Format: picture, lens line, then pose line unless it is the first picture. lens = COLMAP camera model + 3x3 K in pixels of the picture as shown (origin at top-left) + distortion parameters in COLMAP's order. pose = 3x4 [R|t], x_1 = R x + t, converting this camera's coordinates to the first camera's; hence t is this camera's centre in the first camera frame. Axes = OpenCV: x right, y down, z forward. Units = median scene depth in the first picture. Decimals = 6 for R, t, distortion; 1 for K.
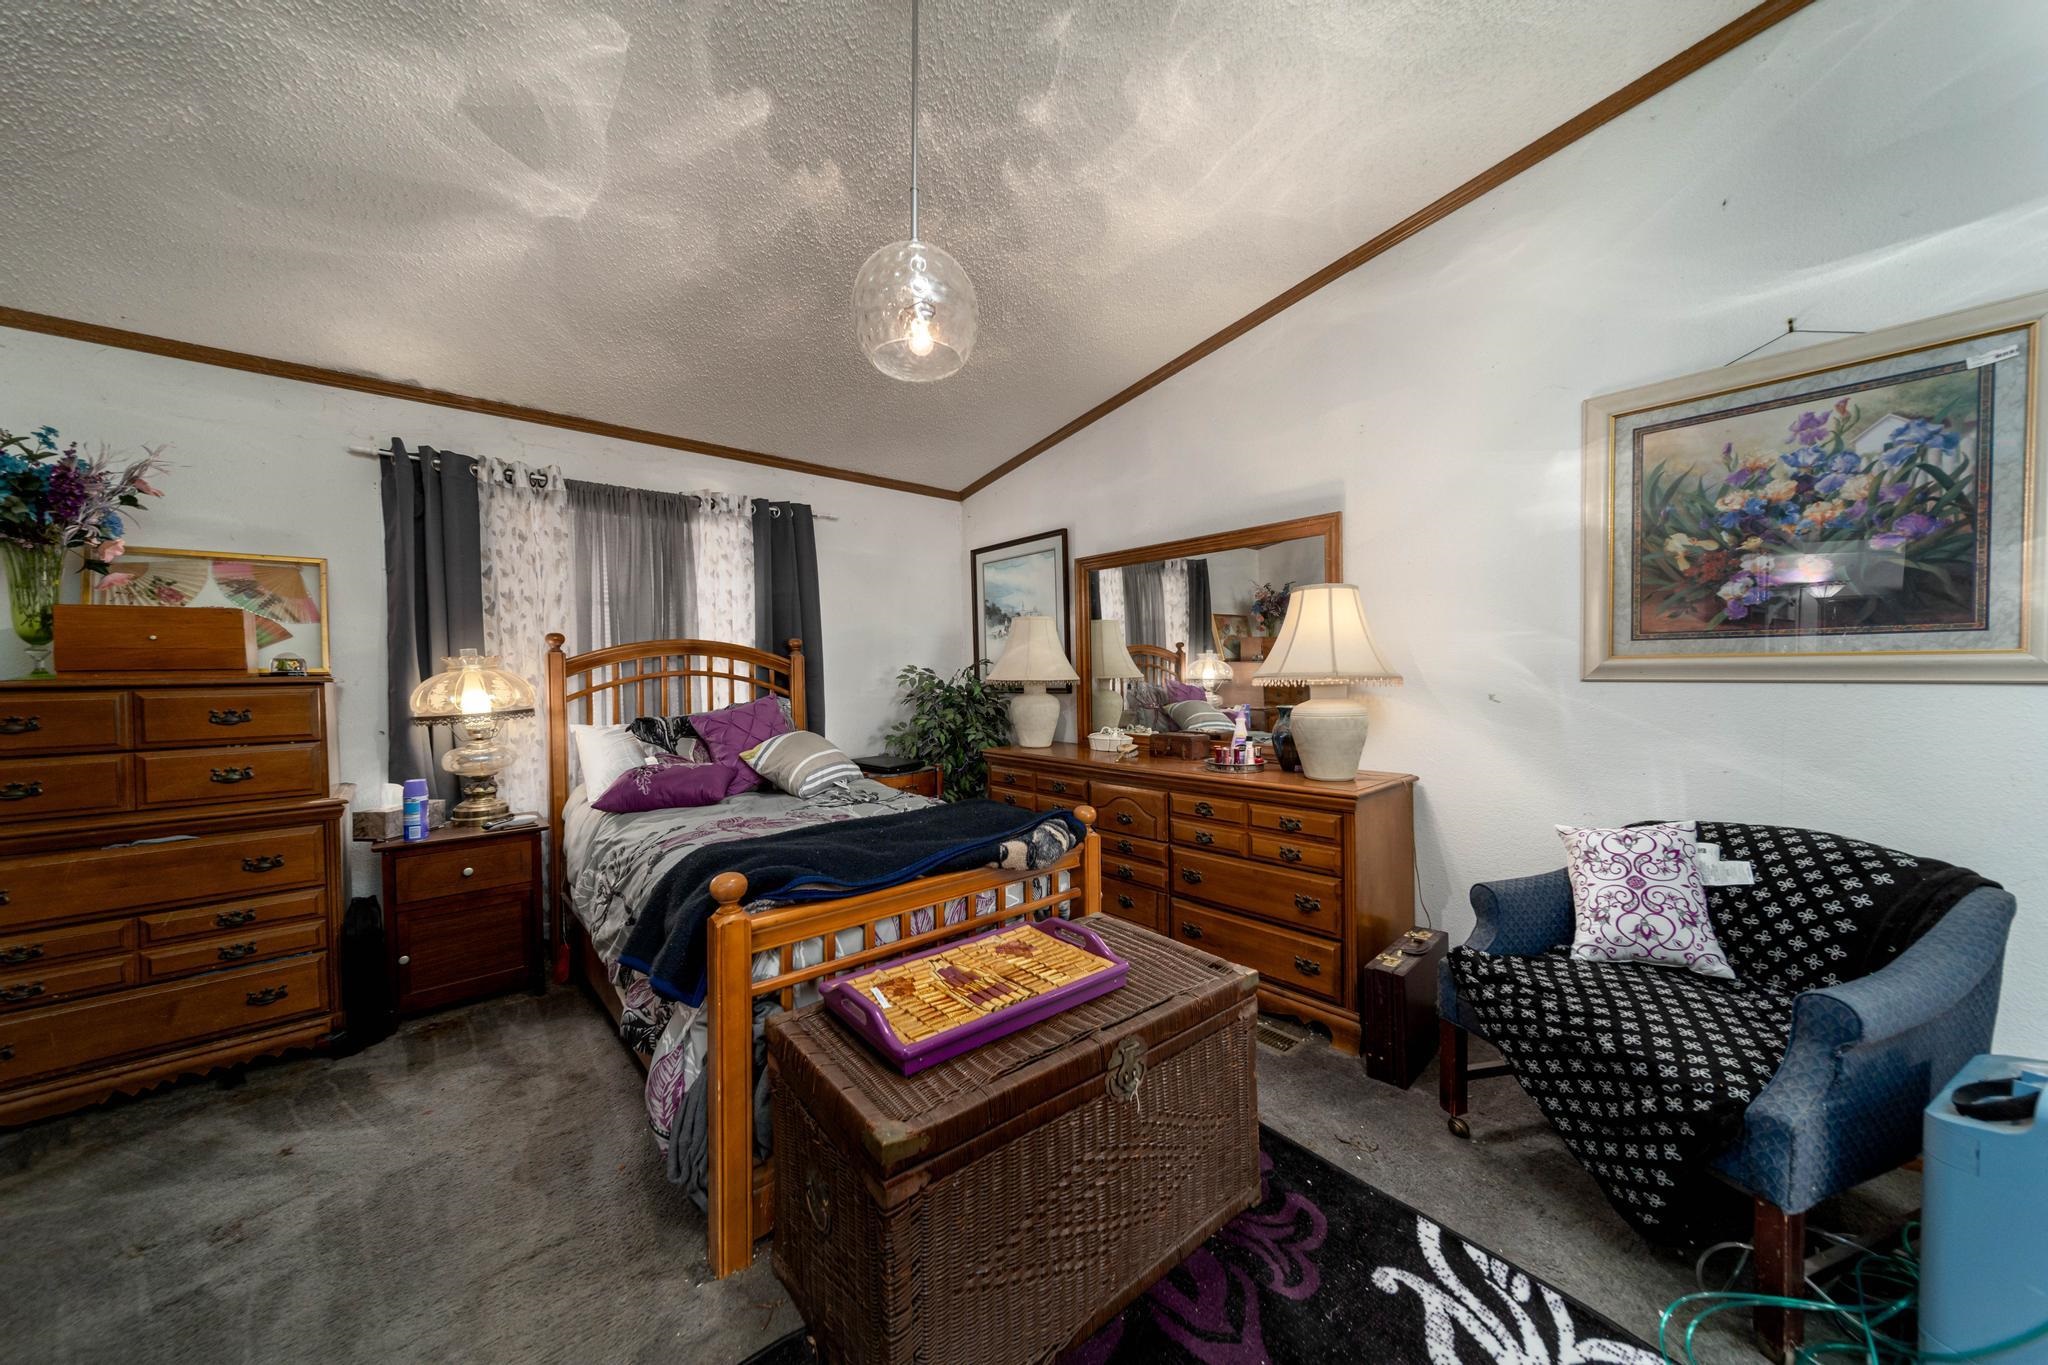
lens RADIAL K [[684.5, 0, 981.7], [0, 684.5, 682.9], [0, 0, 1]] dist [0.006439, -0.000005]
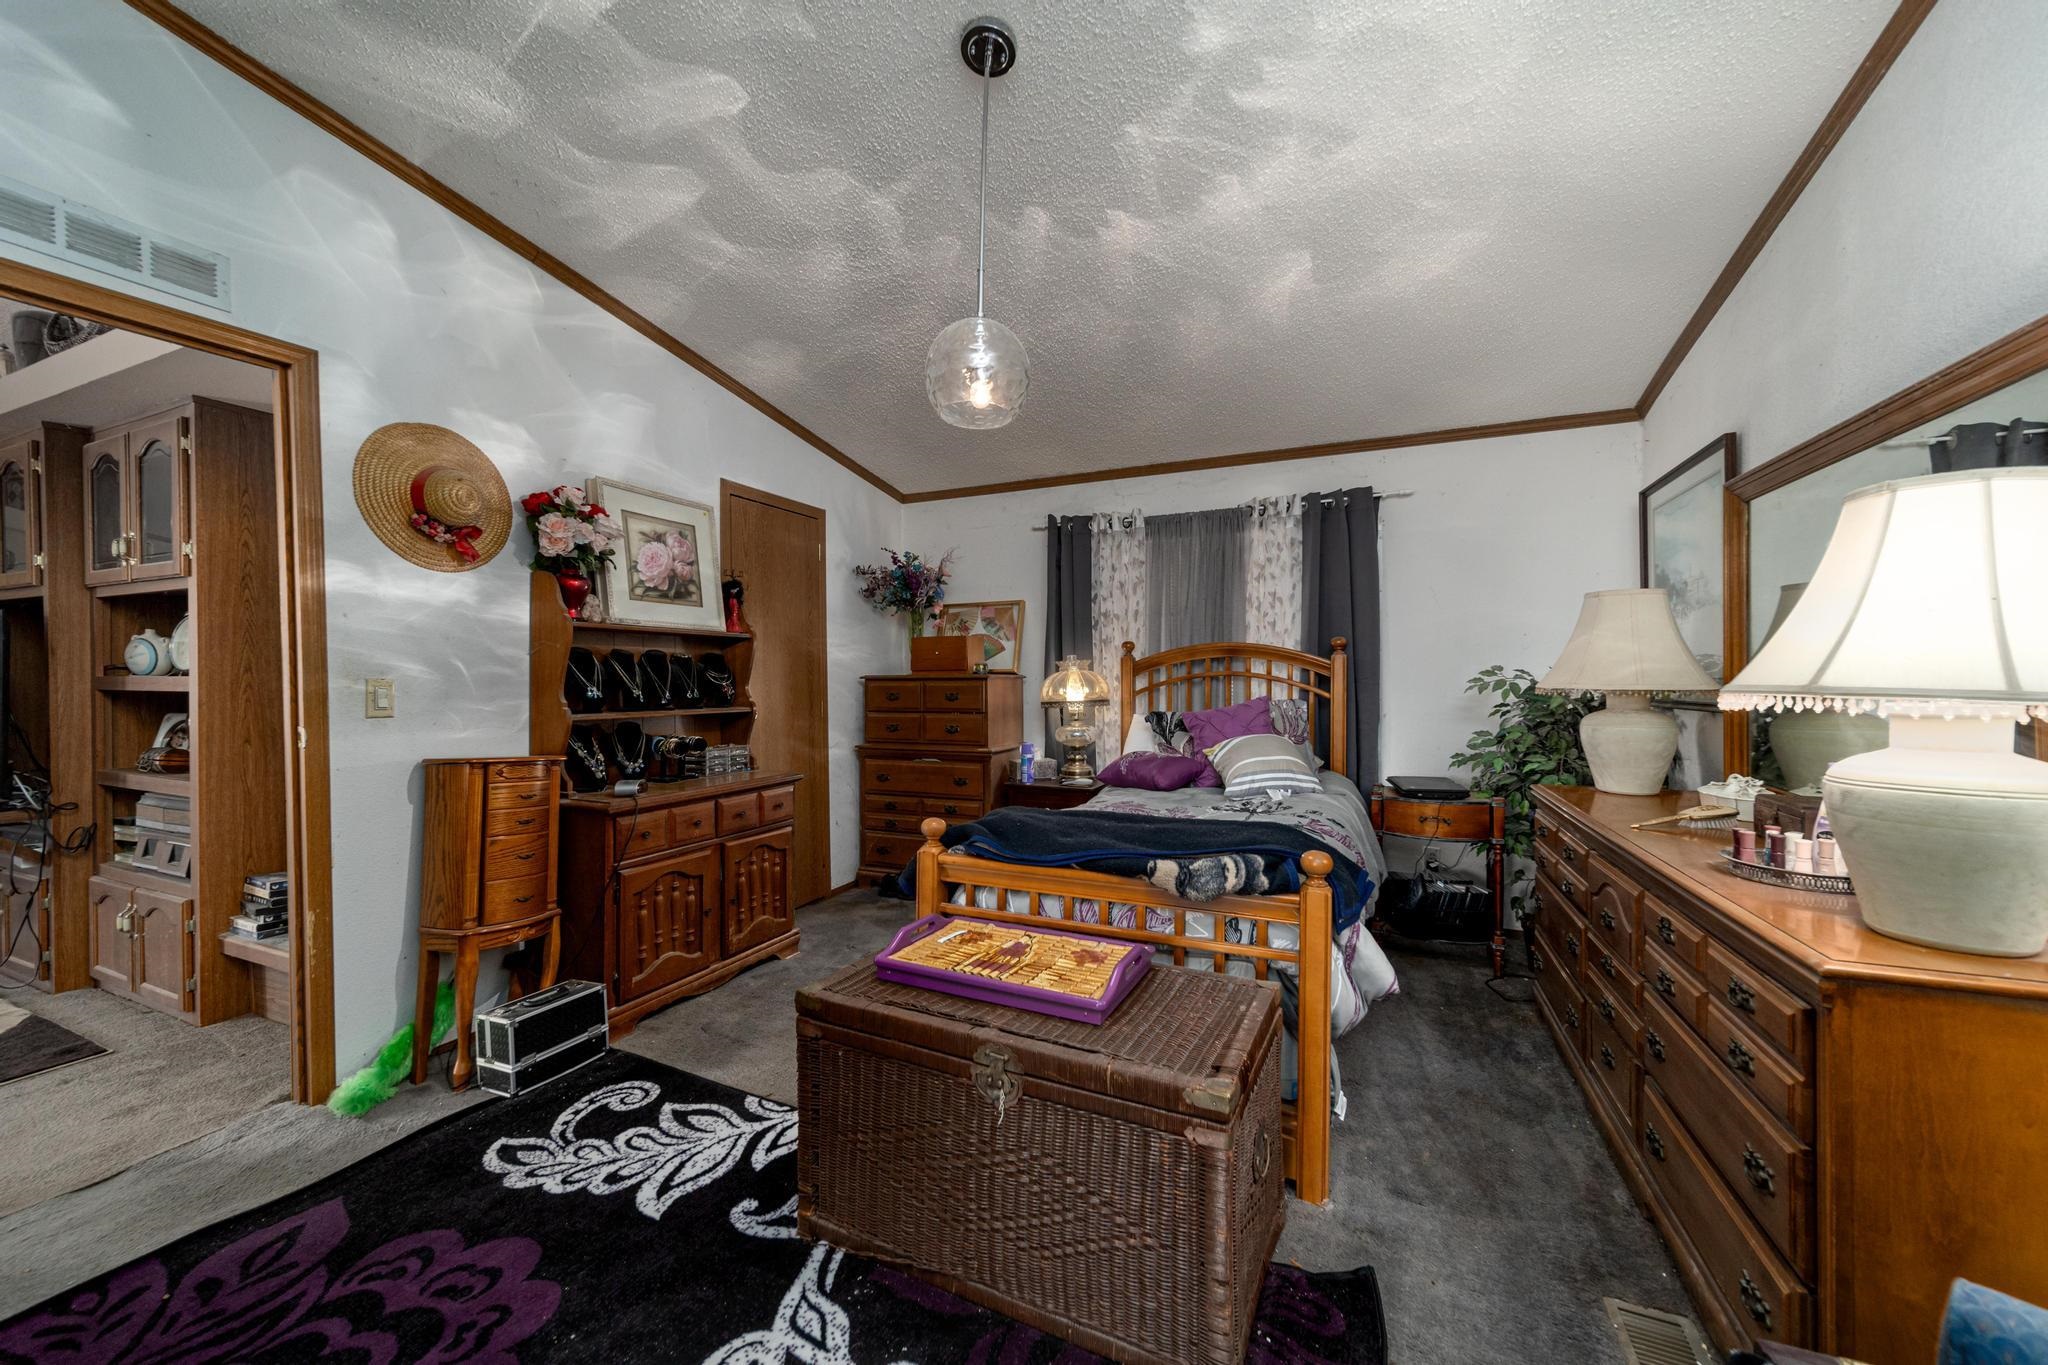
lens RADIAL K [[706.3, 0, 1024.0], [0, 706.3, 682.5], [0, 0, 1]] dist [0.006168, -0.000086]
pose [[0.476913, 0.018627, -0.878753, 0.500539], [-0.017222, 0.999782, 0.011846, -0.010543], [0.878782, 0.009484, 0.477129, 0.237974]]
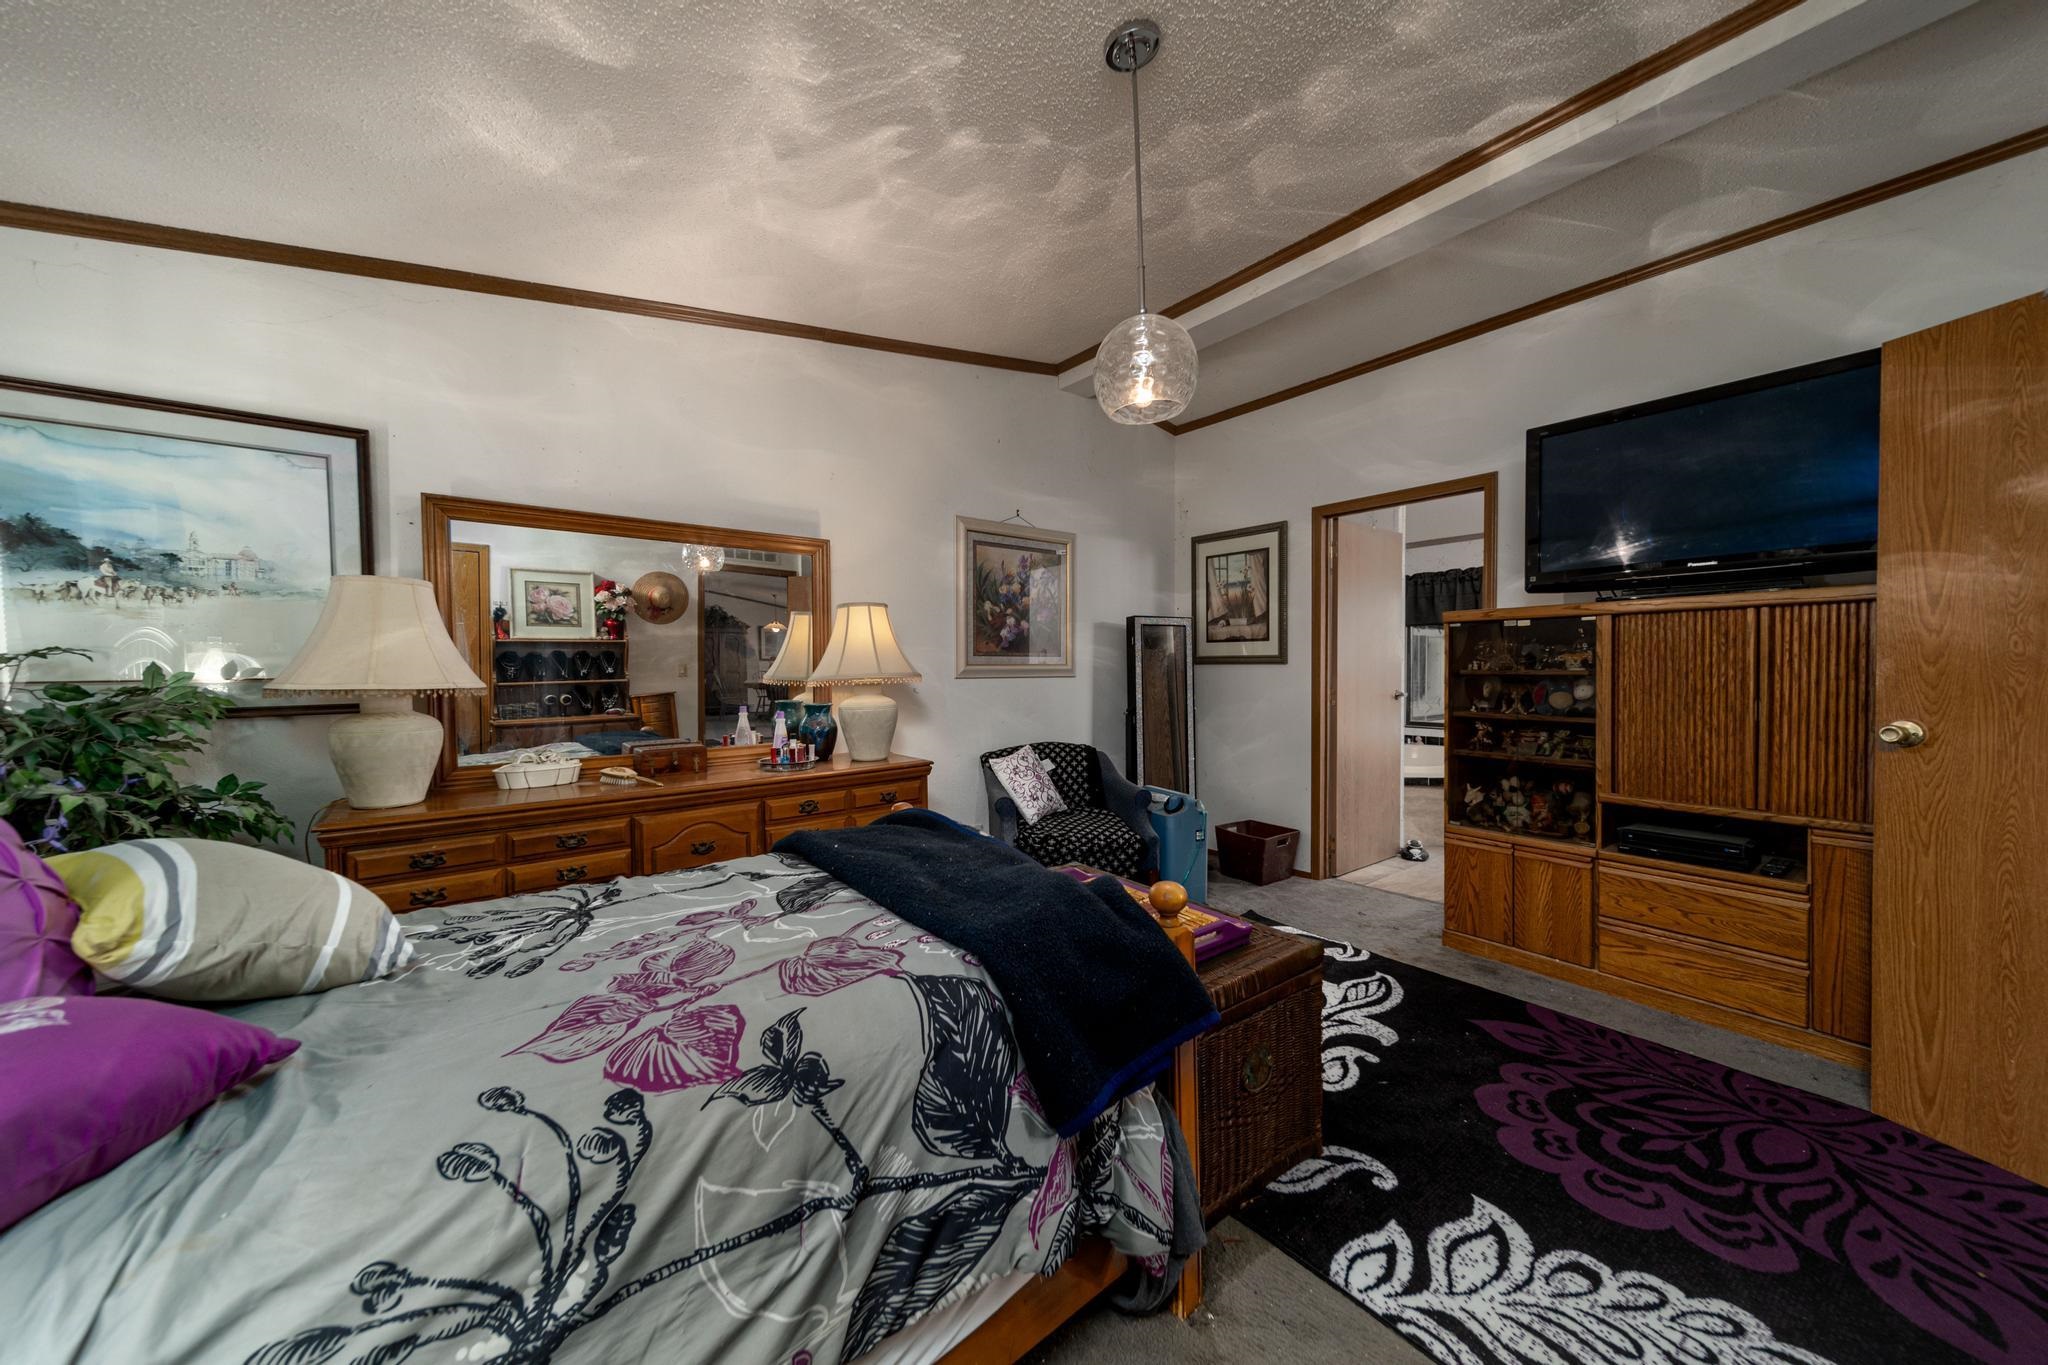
lens RADIAL K [[762.5, 0, 989.8], [0, 762.5, 685.9], [0, 0, 1]] dist [0.001089, 0.000027]
pose [[0.008695, -0.011619, 0.999895, -0.704216], [0.023857, 0.999650, 0.011409, -0.002902], [-0.999678, 0.023755, 0.008969, 0.620341]]
